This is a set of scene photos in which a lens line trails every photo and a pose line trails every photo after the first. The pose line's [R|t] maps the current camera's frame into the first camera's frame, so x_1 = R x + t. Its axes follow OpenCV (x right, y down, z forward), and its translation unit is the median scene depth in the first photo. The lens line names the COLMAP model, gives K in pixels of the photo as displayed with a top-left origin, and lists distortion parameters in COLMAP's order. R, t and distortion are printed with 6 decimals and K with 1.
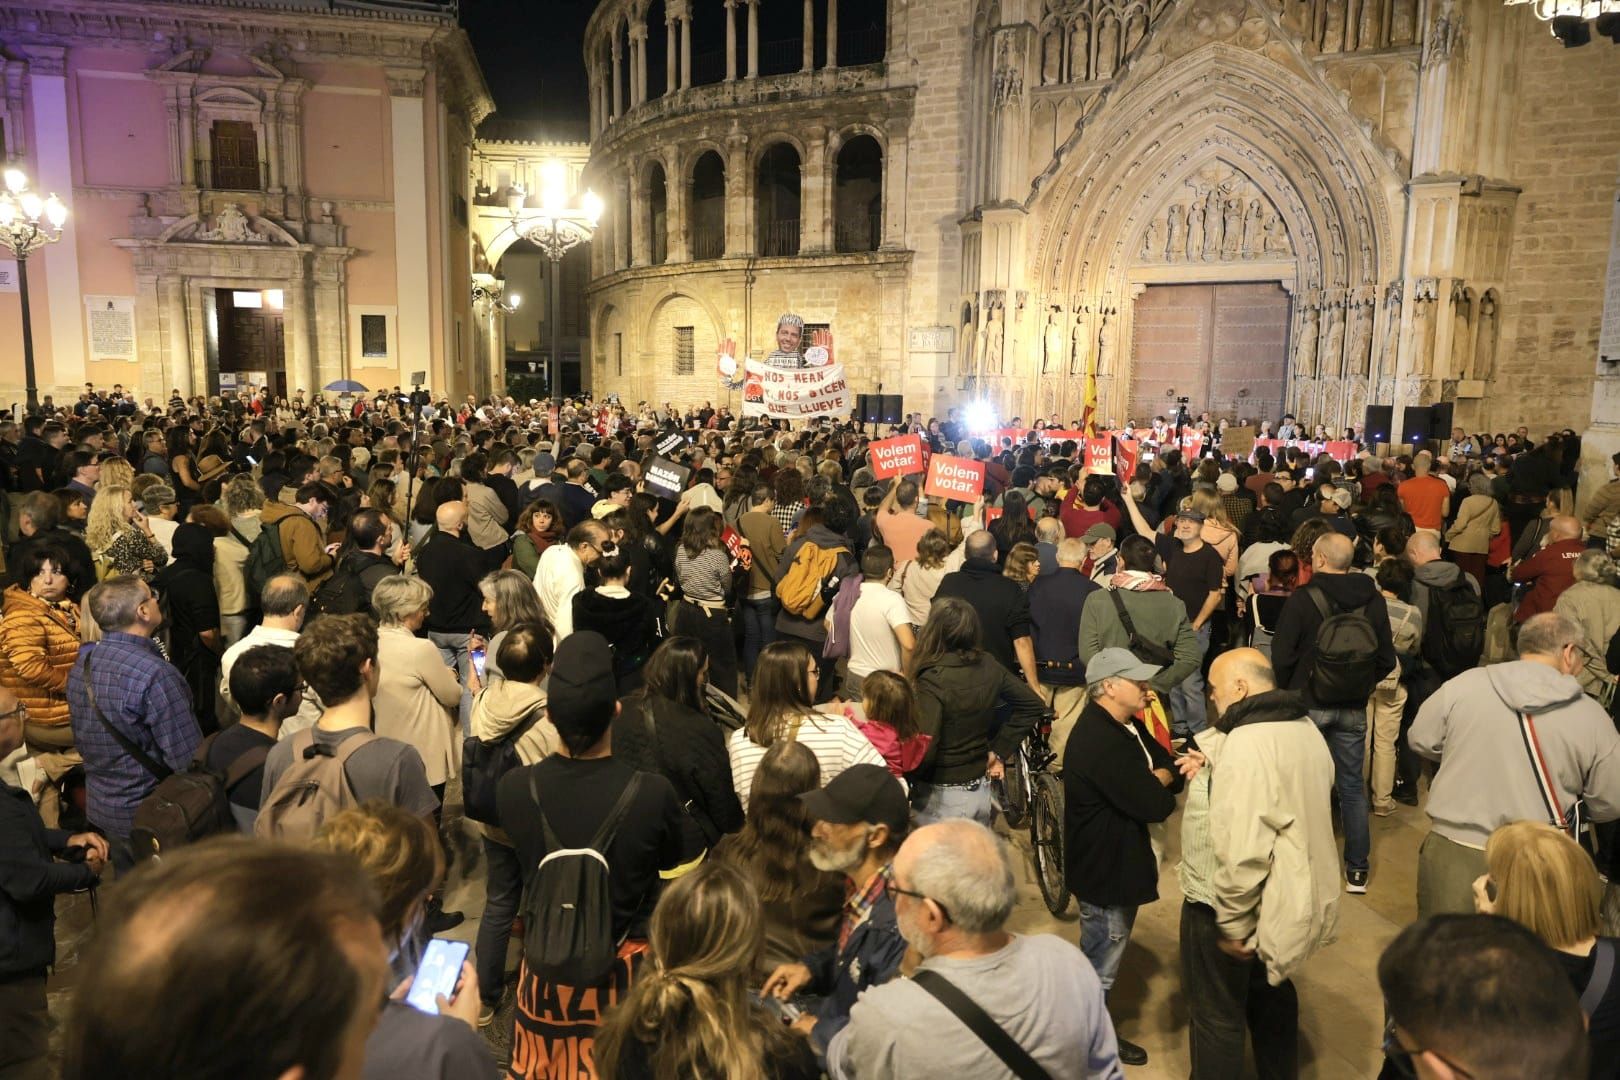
lens RADIAL K [[1093.5, 0, 808.2], [0, 1093.5, 544.1], [0, 0, 1]] dist [0.005722, -0.005767]
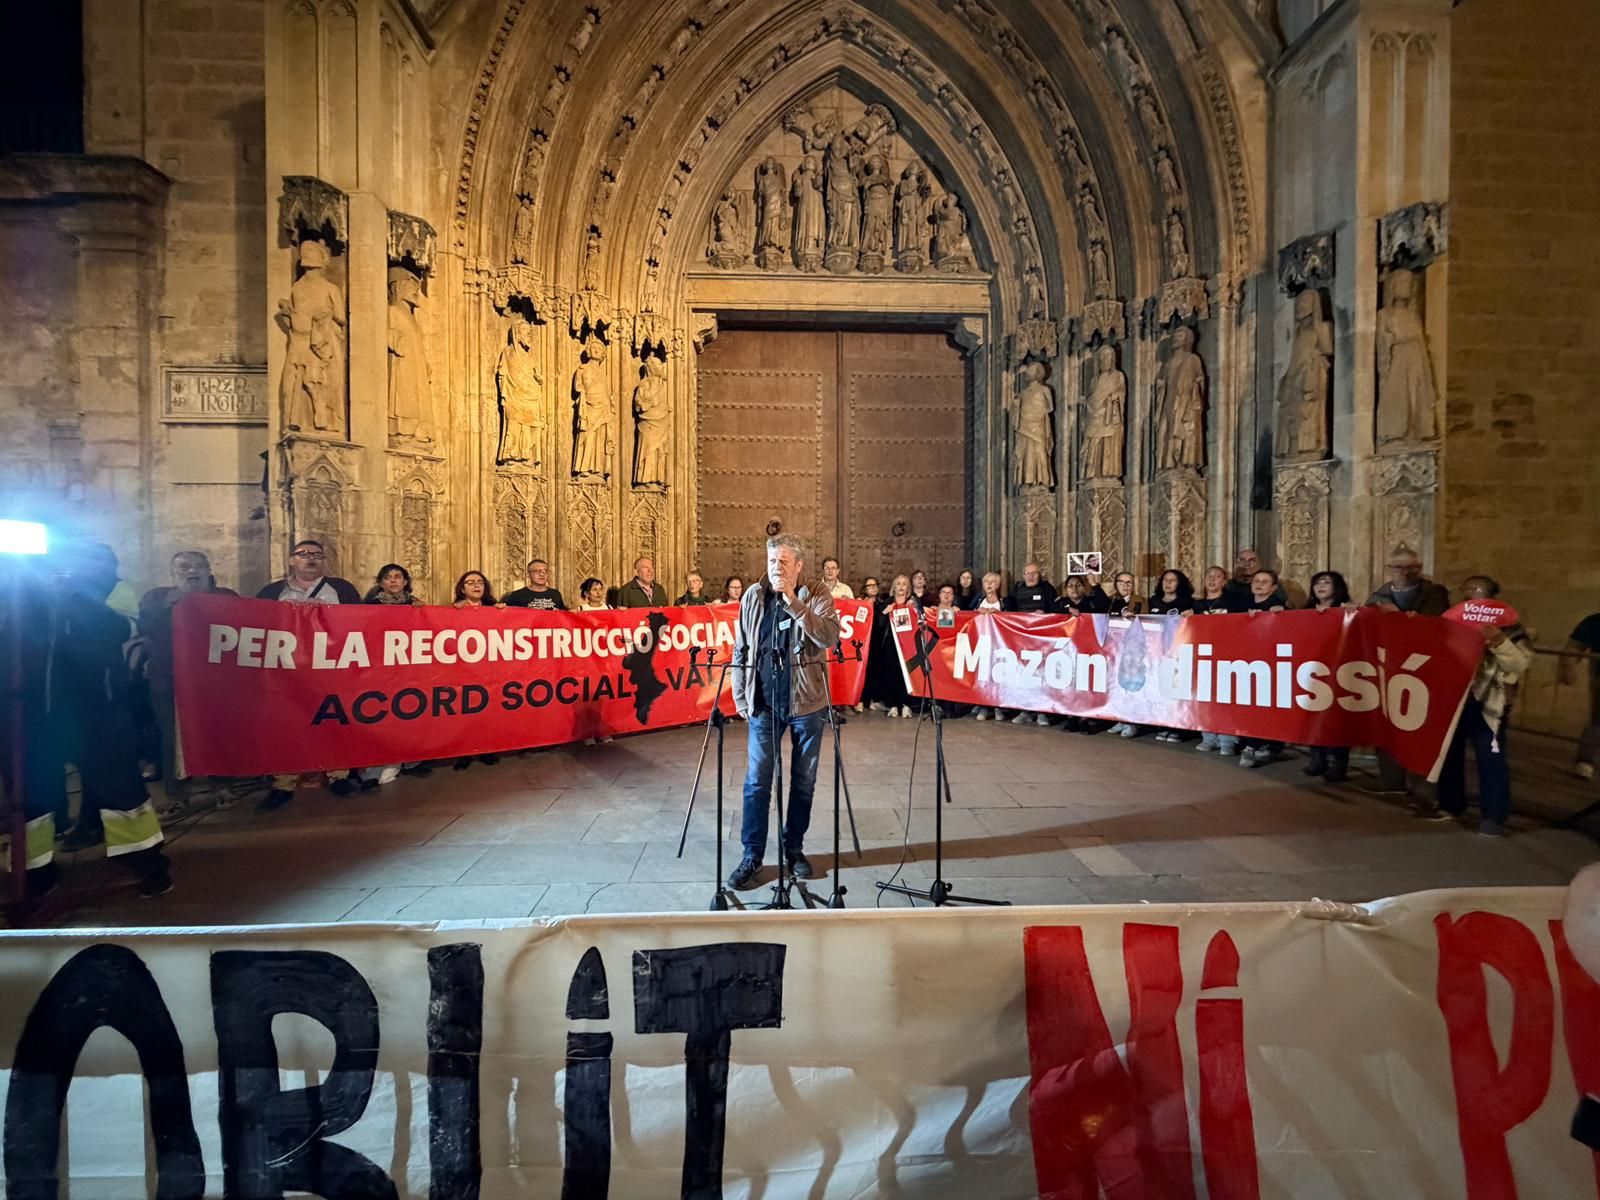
lens RADIAL K [[634.5, 0, 793.6], [0, 634.5, 599.1], [0, 0, 1]] dist [-0.001002, -0.000024]
pose [[0.877381, -0.021611, 0.479307, 0.190525], [0.080107, 0.991561, -0.101930, -0.072358], [-0.473060, 0.127828, 0.871708, 0.726961]]
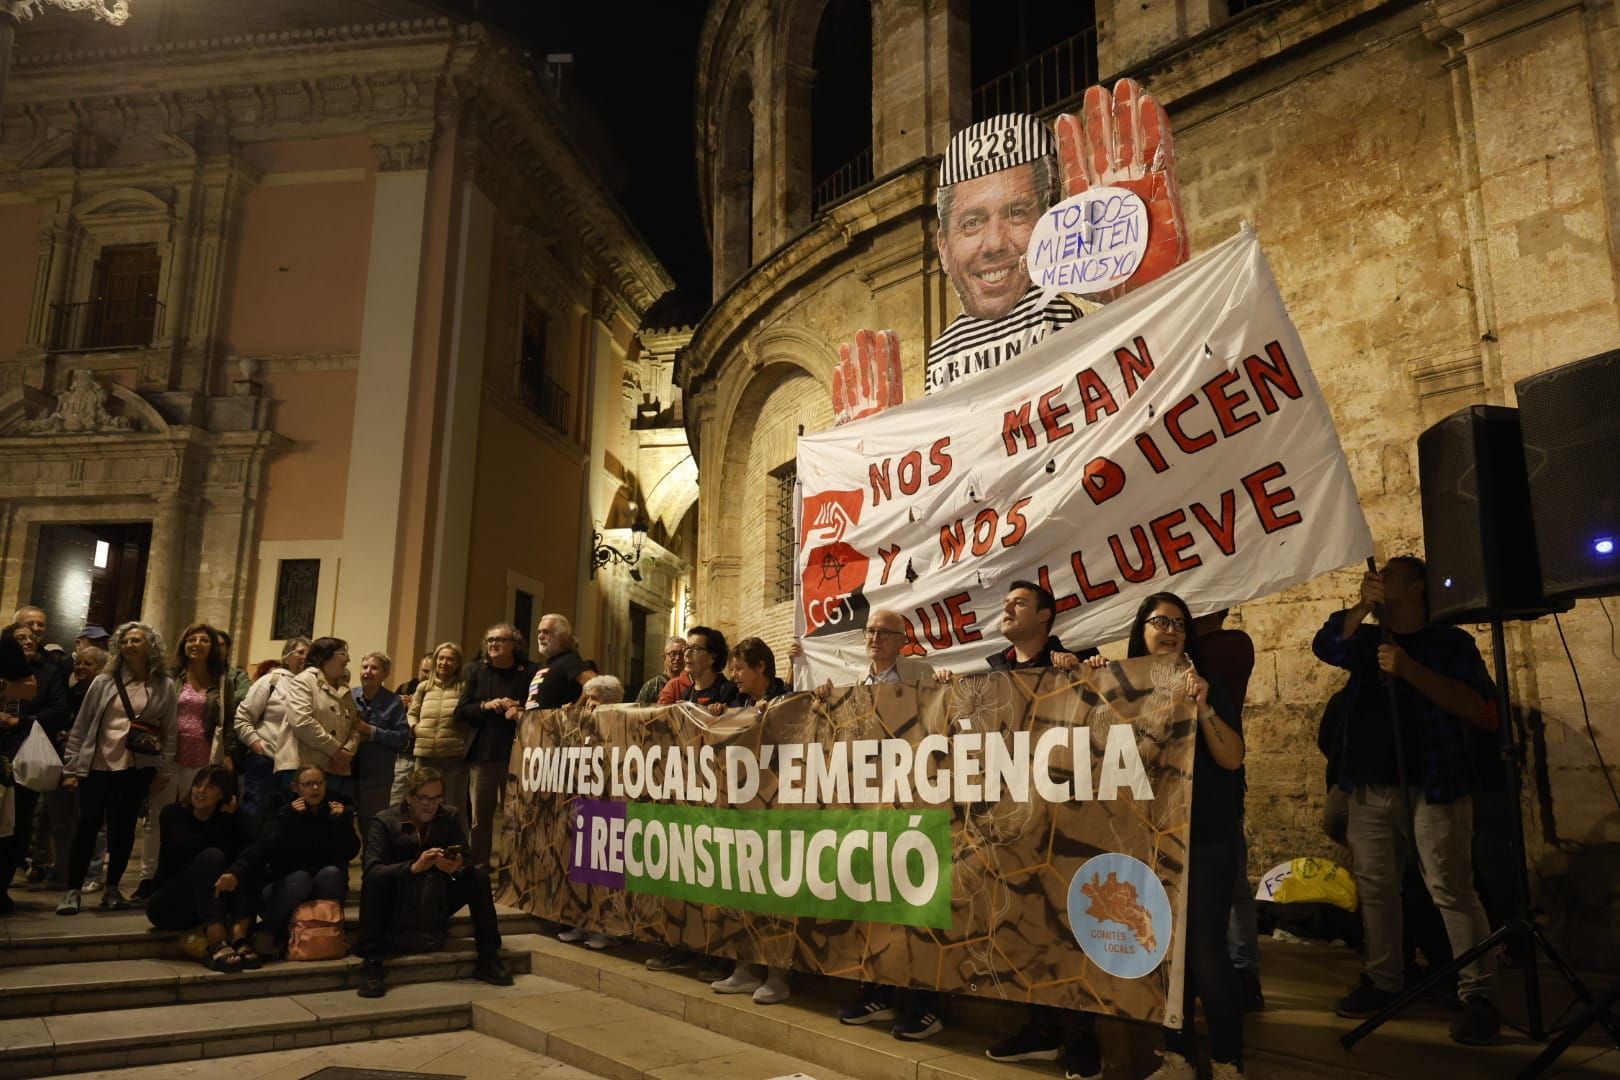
lens RADIAL K [[1149.0, 0, 842.0], [0, 1149.0, 529.4], [0, 0, 1]] dist [0.020733, -0.008503]
pose [[0.944715, -0.073949, -0.319446, 0.017923], [-0.041453, 0.939484, -0.340075, -0.068532], [0.325263, 0.334516, 0.884479, 0.824563]]
